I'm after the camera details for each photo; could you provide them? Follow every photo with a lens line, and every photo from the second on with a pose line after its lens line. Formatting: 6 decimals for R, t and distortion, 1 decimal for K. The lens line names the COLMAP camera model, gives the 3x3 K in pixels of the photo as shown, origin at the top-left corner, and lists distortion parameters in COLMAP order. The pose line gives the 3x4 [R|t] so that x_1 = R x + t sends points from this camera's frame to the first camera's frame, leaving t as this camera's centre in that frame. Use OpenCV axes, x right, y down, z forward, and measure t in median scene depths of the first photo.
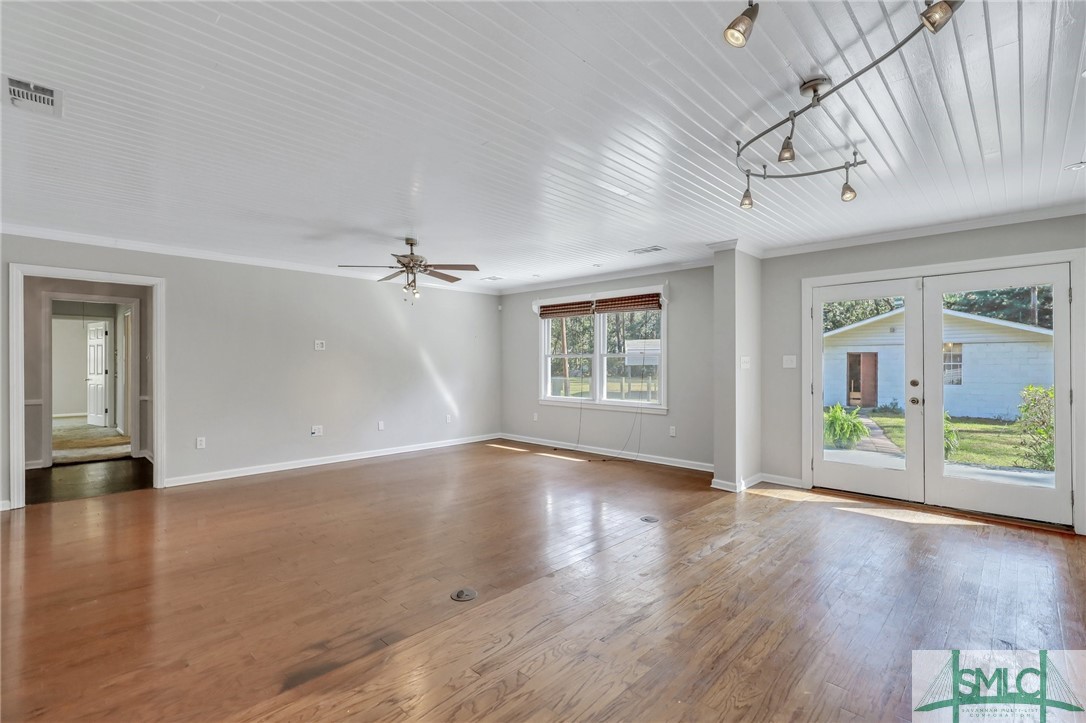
lens RADIAL K [[494.6, 0, 527.3], [0, 494.6, 369.3], [0, 0, 1]] dist [-0.003418, 0.001459]
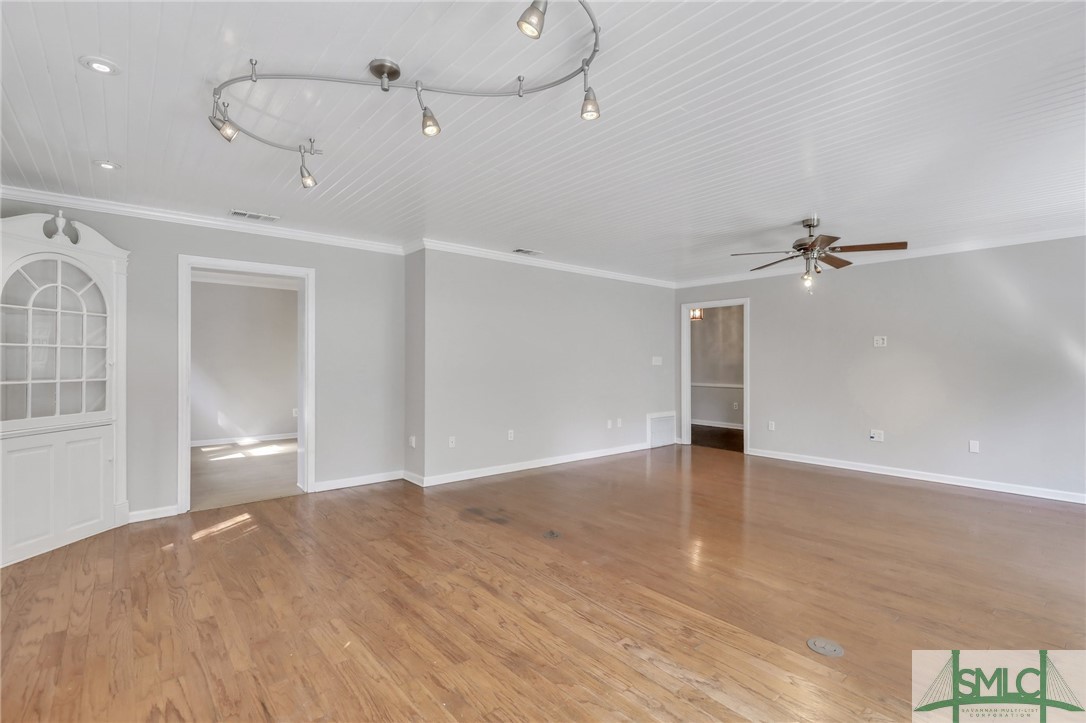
lens RADIAL K [[494.6, 0, 566.4], [0, 494.6, 367.8], [0, 0, 1]] dist [-0.003418, 0.001459]
pose [[-0.050017, 0.013253, -0.998660, 1.009876], [-0.014050, 0.999804, 0.013972, -0.010517], [0.998650, 0.014730, -0.049821, 0.929057]]
